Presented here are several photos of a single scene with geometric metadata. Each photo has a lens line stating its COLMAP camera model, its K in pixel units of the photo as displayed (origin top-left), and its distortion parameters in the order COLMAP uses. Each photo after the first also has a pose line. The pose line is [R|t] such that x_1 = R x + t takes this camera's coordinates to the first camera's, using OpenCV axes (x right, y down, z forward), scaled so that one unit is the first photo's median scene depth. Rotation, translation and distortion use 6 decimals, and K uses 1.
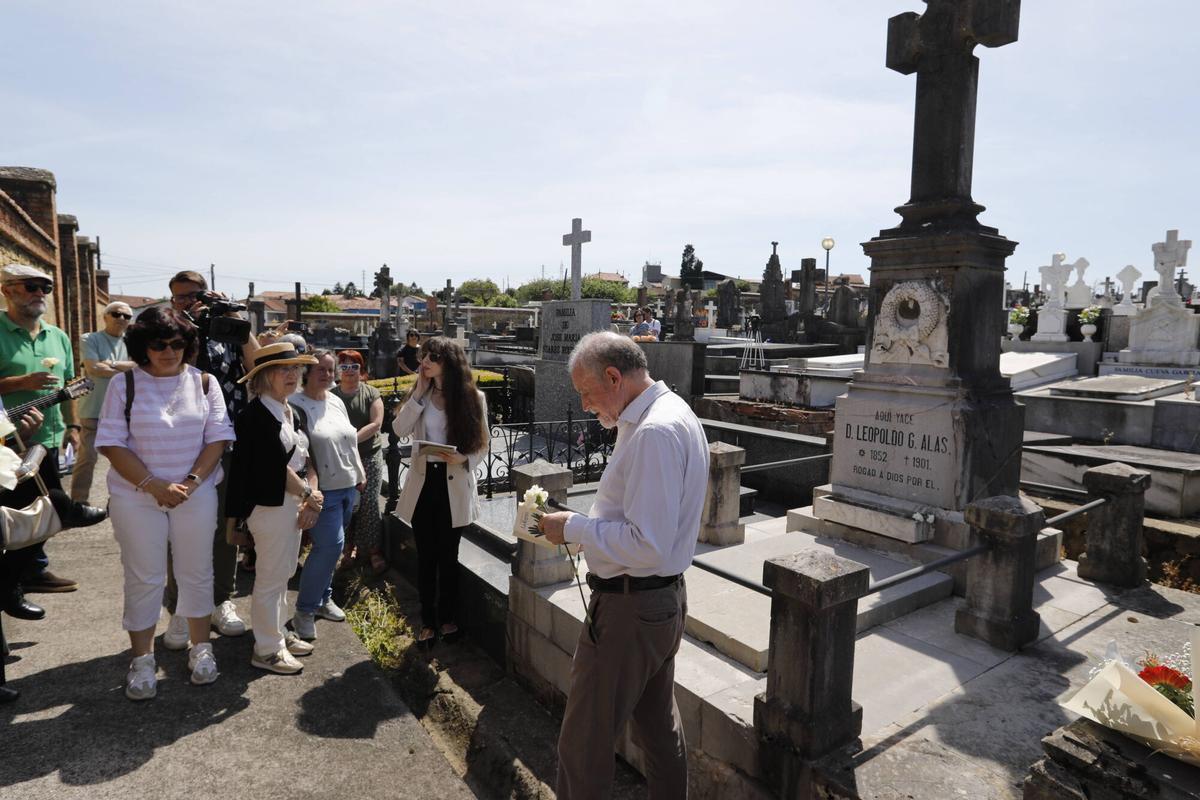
lens RADIAL K [[689.6, 0, 606.4], [0, 689.6, 403.3], [0, 0, 1]] dist [-0.076086, 0.052992]
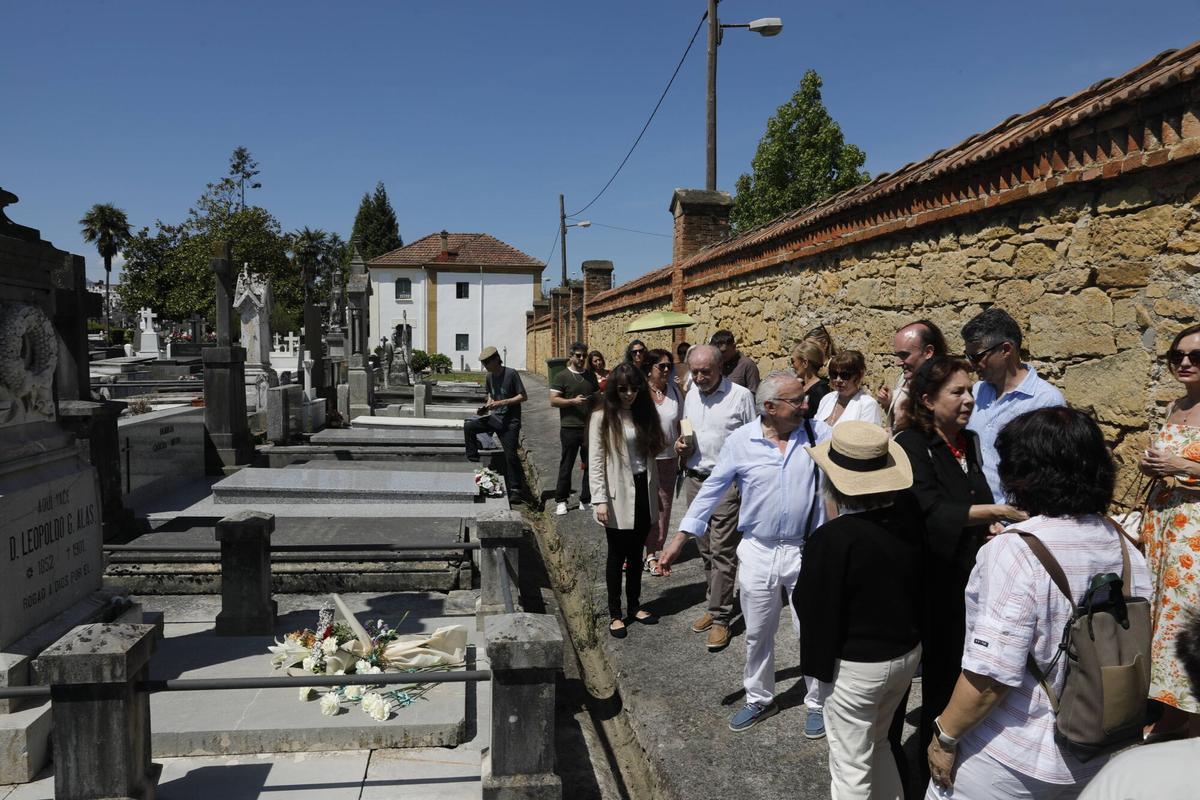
lens RADIAL K [[815.5, 0, 595.8], [0, 815.5, 410.9], [0, 0, 1]] dist [-0.107785, 0.080902]
pose [[-0.897172, -0.057597, 0.437911, -0.404121], [0.022962, 0.984038, 0.176471, -0.193005], [-0.441085, 0.168380, -0.881528, 1.406729]]
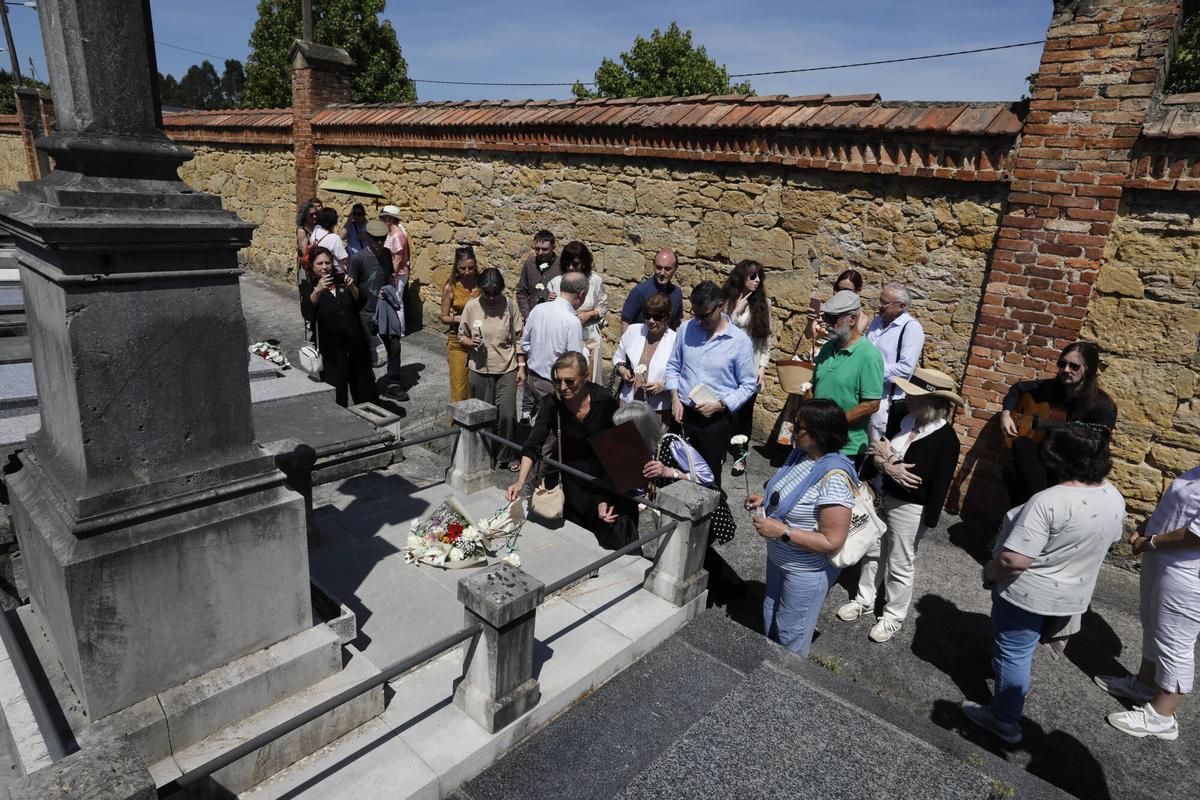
lens RADIAL K [[689.6, 0, 594.1], [0, 689.6, 400.3], [0, 0, 1]] dist [-0.076086, 0.052992]
pose [[-0.967496, -0.015044, -0.252437, 0.263629], [-0.115919, 0.913561, 0.389833, -0.352508], [0.224752, 0.406424, -0.885610, 1.609962]]
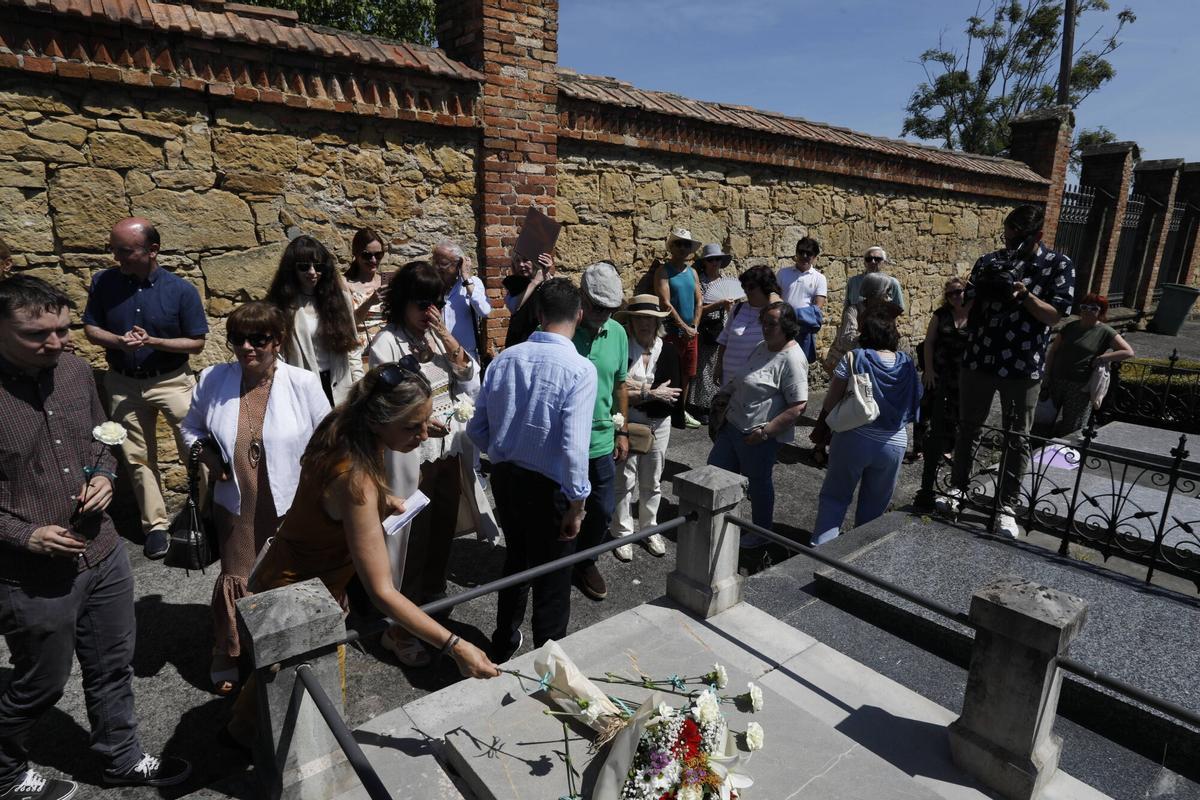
lens RADIAL K [[689.6, 0, 599.3], [0, 689.6, 398.8], [0, 0, 1]] dist [-0.076086, 0.052992]
pose [[0.069948, 0.225779, -0.971664, 0.610345], [-0.122485, 0.968623, 0.216255, -0.137947], [0.990002, 0.103887, 0.095408, 0.694975]]
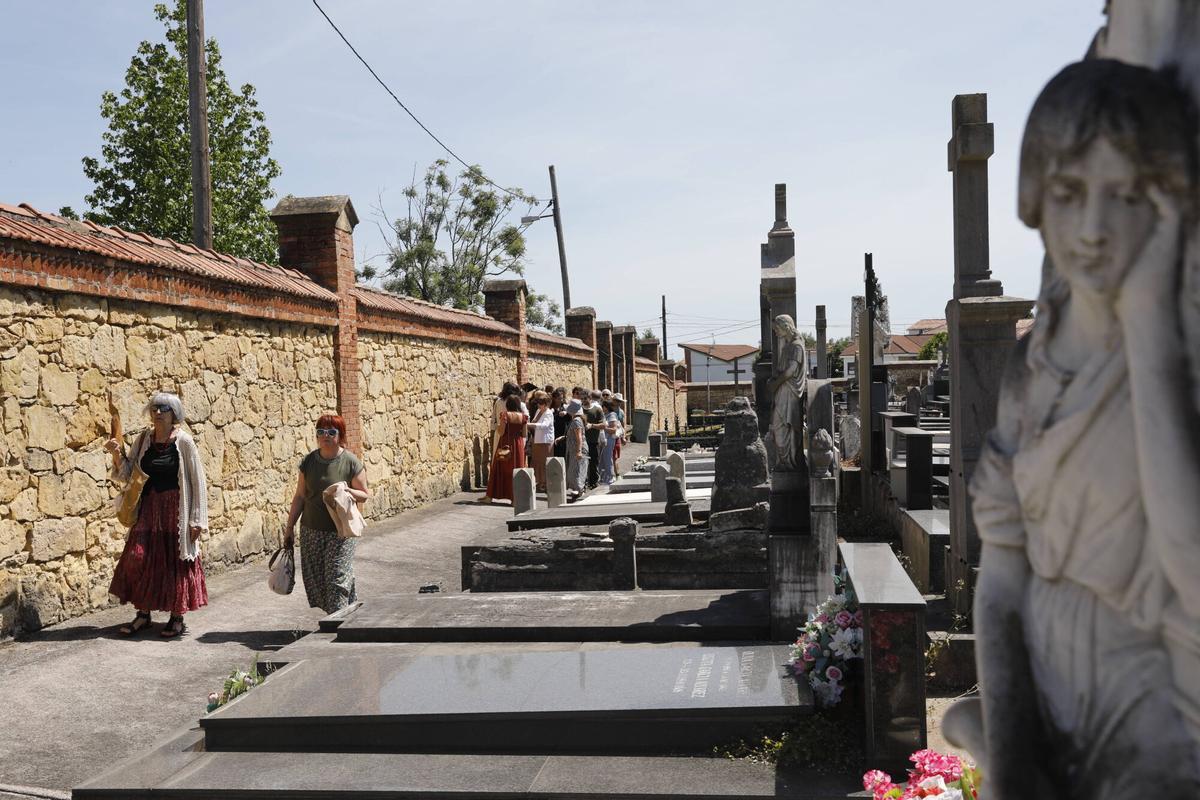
lens RADIAL K [[1209.3, 0, 596.5], [0, 1209.3, 403.3], [0, 0, 1]] dist [0.011047, 0.000000]
pose [[0.743254, -0.030656, -0.668307, 3.811021], [-0.025405, 0.996936, -0.073985, 0.411110], [0.668527, 0.071968, 0.740198, -3.908513]]
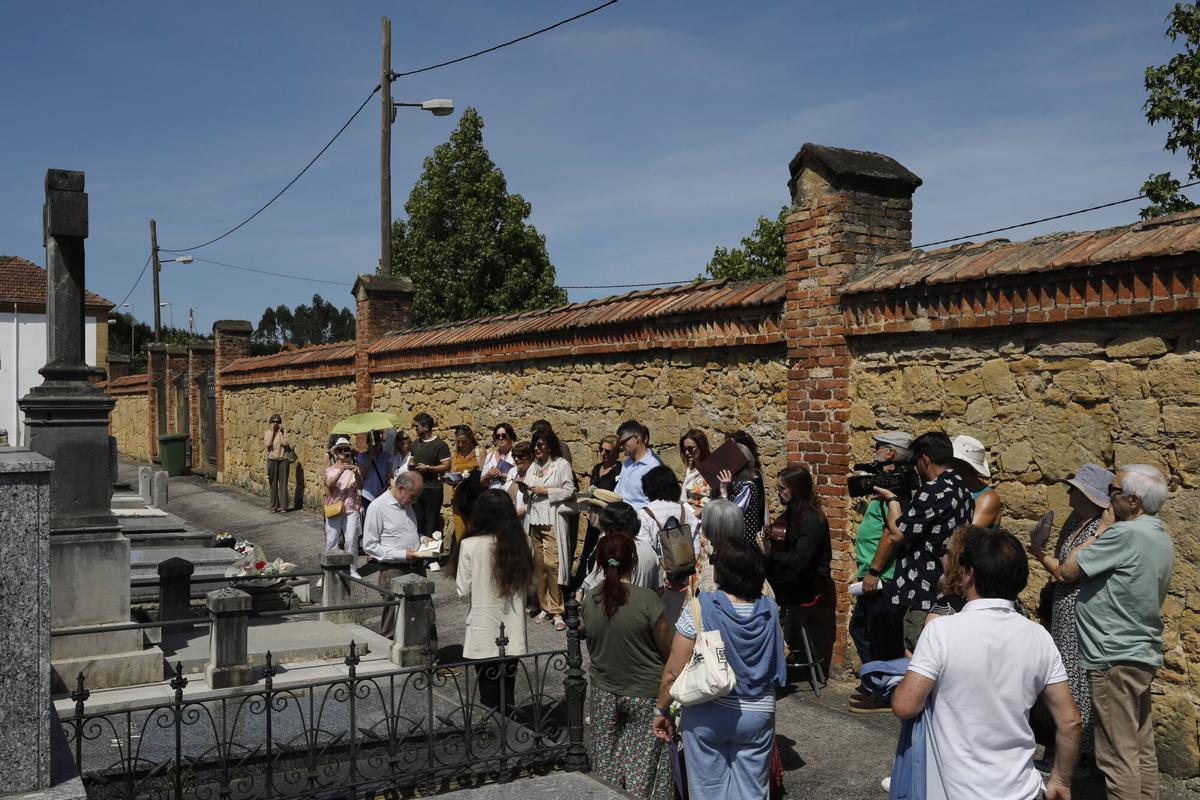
lens RADIAL K [[1126.2, 0, 591.0], [0, 1126.2, 408.5], [0, 0, 1]] dist [-0.018000, 0.000000]
pose [[-0.996615, -0.013908, 0.081025, -0.554010], [-0.005394, 0.994525, 0.104362, -0.424772], [-0.082033, 0.103572, -0.991233, 2.818982]]
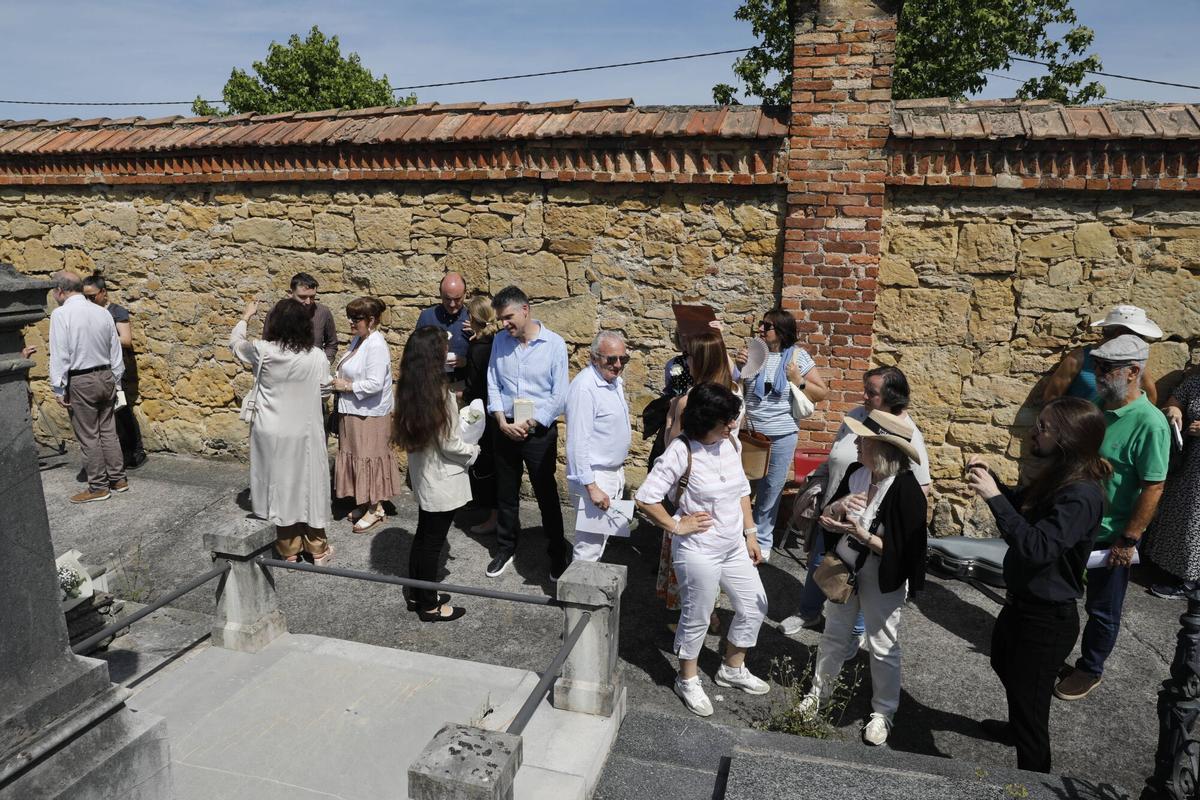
lens RADIAL K [[815.5, 0, 597.1], [0, 815.5, 410.0], [0, 0, 1]] dist [-0.107785, 0.080902]
pose [[-0.765994, 0.108813, -0.633571, 0.431489], [-0.094149, 0.955954, 0.278008, -0.308047], [0.635916, 0.272603, -0.722010, 1.463386]]
